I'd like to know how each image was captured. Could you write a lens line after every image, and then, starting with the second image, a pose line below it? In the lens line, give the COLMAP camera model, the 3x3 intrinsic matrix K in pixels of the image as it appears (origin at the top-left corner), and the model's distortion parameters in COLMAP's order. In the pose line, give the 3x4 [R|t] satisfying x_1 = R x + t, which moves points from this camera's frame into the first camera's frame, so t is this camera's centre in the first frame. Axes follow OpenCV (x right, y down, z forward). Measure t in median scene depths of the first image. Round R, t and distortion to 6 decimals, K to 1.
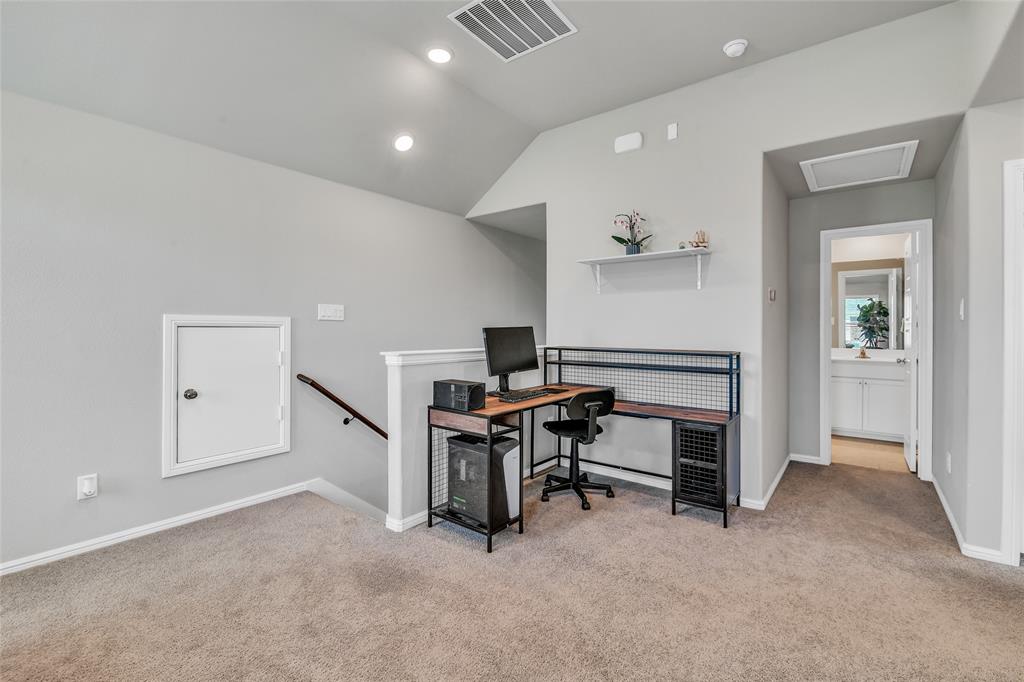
lens RADIAL K [[444.0, 0, 514.8], [0, 444.0, 332.8], [0, 0, 1]] dist [-0.001963, -0.007161]
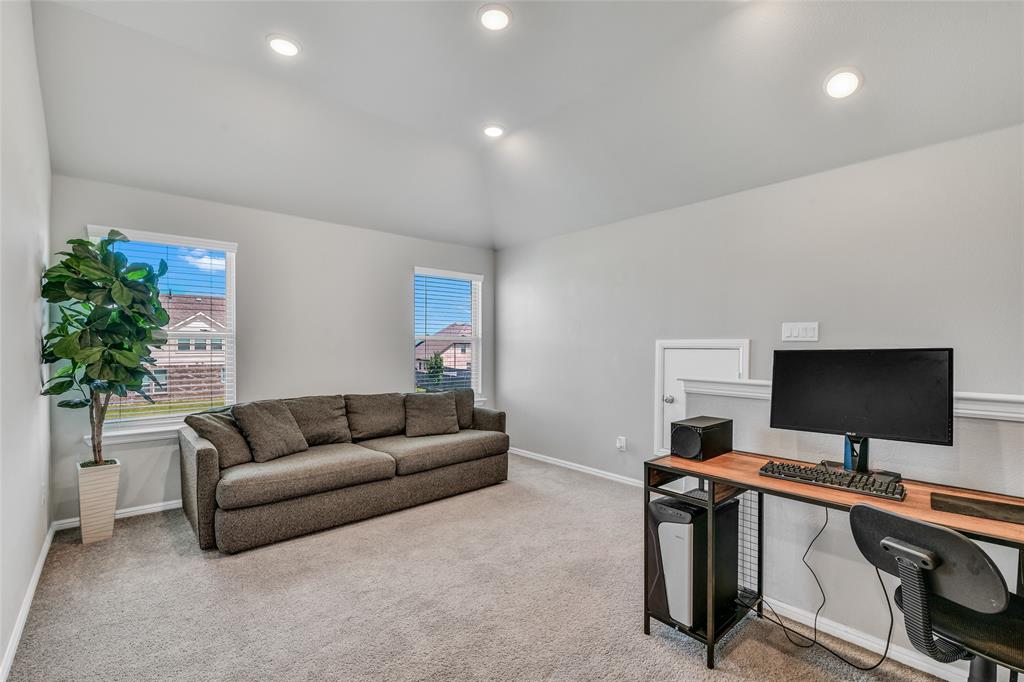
lens RADIAL K [[444.0, 0, 515.2], [0, 444.0, 347.5], [0, 0, 1]] dist [-0.001963, -0.007161]
pose [[-0.194667, -0.003735, -0.980862, 0.588959], [-0.007167, 0.999971, -0.002385, -0.010233], [0.980843, 0.006566, -0.194688, 0.705517]]
